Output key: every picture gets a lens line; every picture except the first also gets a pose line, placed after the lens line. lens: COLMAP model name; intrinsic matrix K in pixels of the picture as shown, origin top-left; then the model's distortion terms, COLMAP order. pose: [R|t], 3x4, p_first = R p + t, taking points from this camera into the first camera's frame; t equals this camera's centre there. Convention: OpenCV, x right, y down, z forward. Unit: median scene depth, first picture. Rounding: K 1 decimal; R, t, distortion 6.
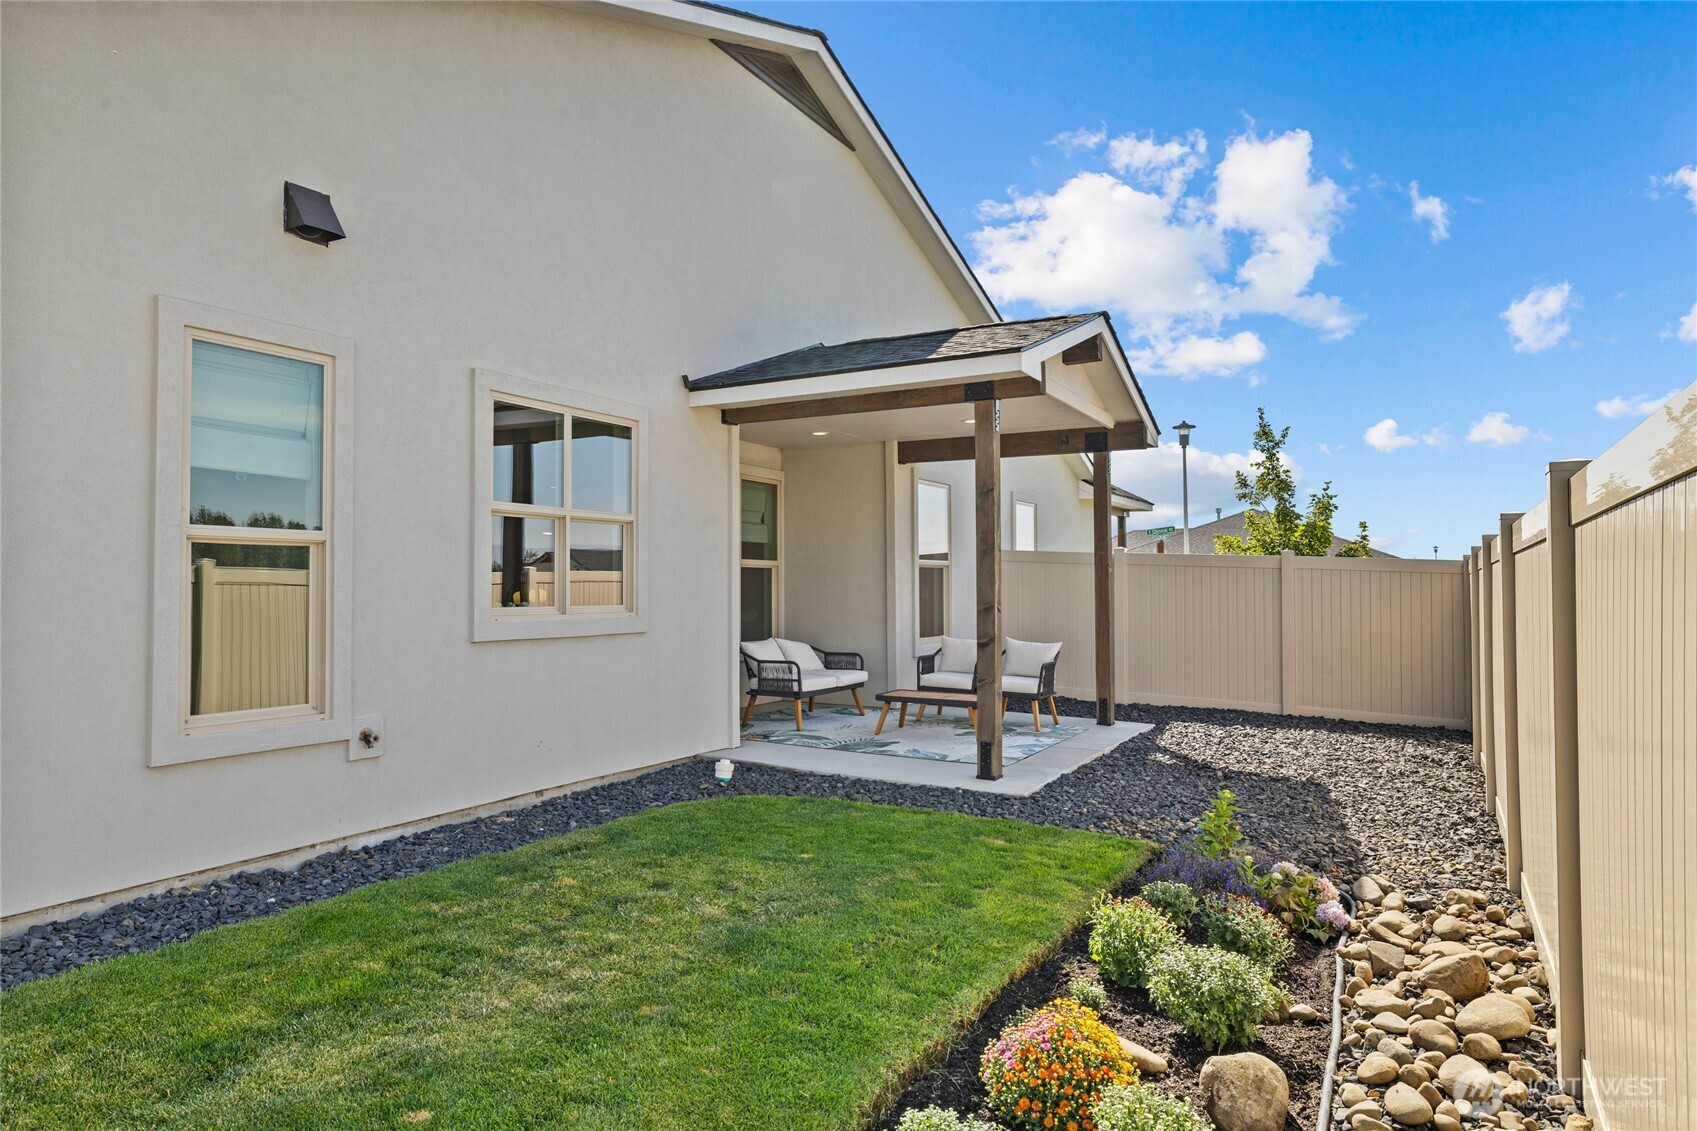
lens RADIAL K [[1011.1, 0, 848.5], [0, 1011.1, 565.5], [0, 0, 1]] dist [0.000673, 0.000097]
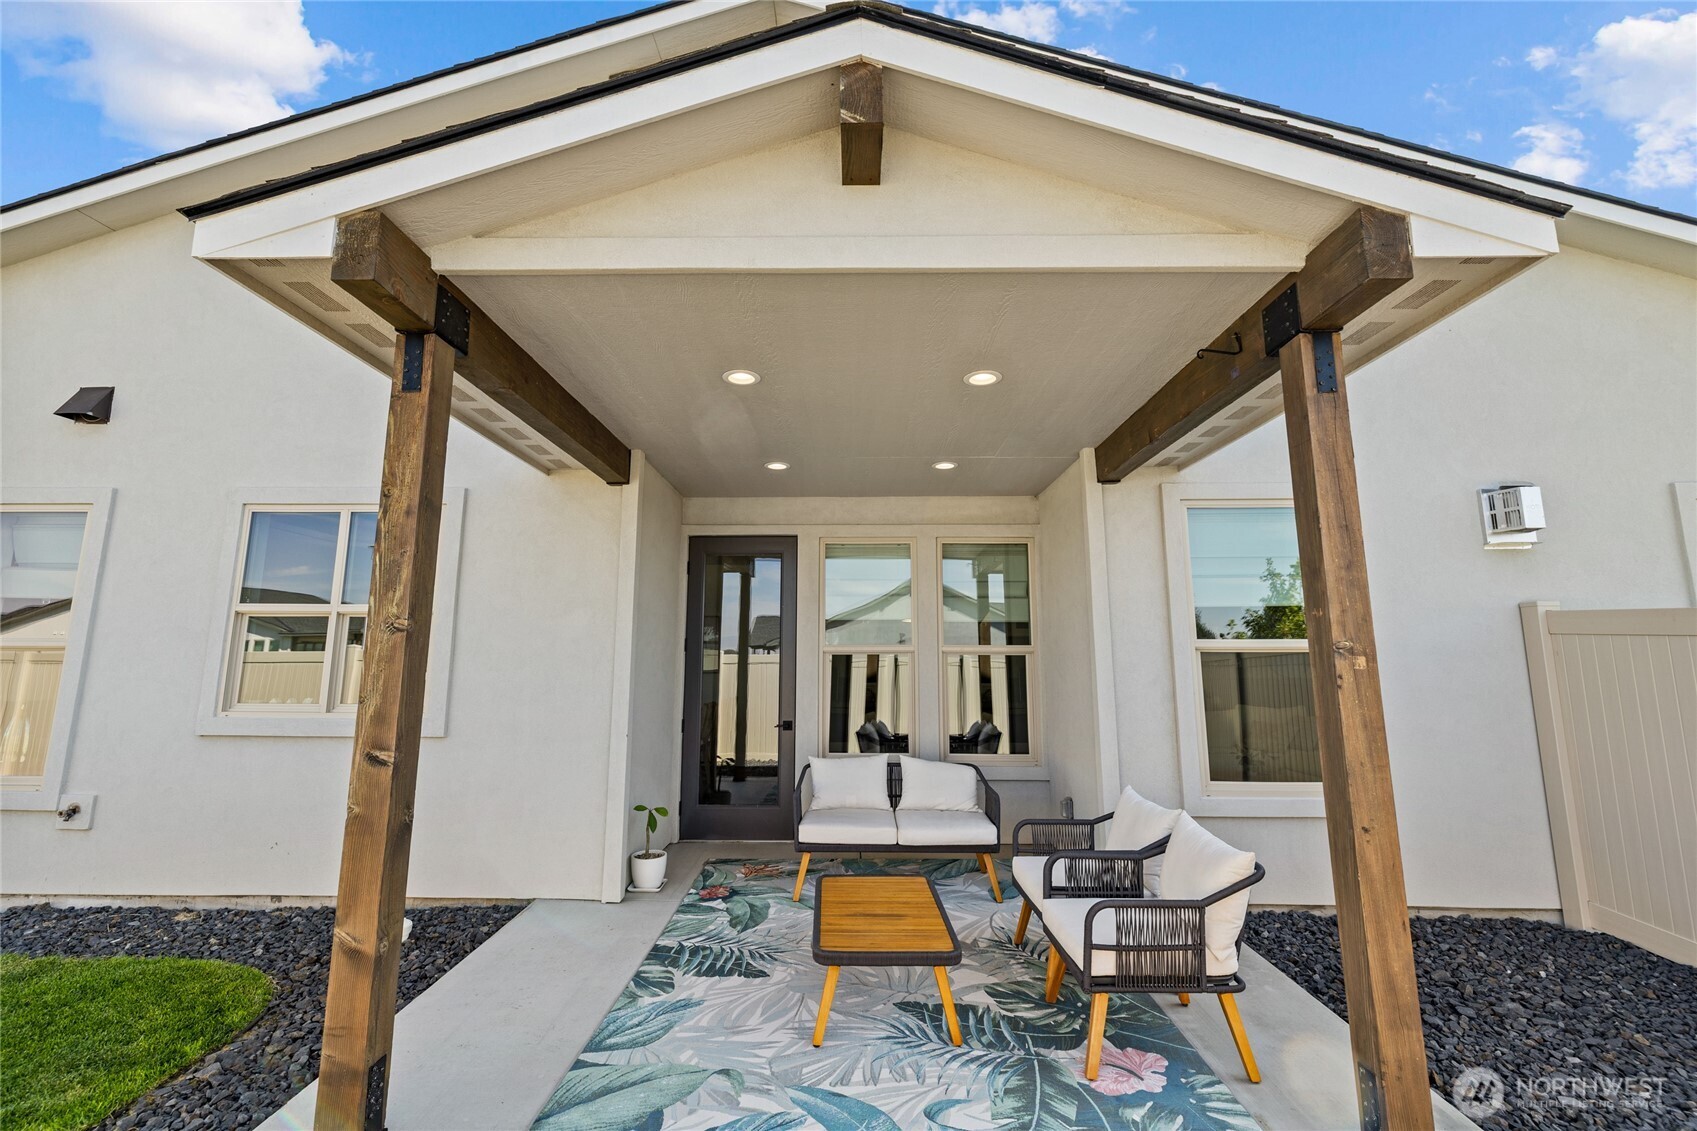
lens RADIAL K [[721.3, 0, 848.5], [0, 721.3, 565.5], [0, 0, 1]] dist [-0.018630, -0.000124]
pose [[0.508248, -0.128967, -0.851500, 0.645733], [0.020828, 0.990275, -0.137553, 0.014348], [0.860959, 0.052176, 0.505992, 1.200607]]
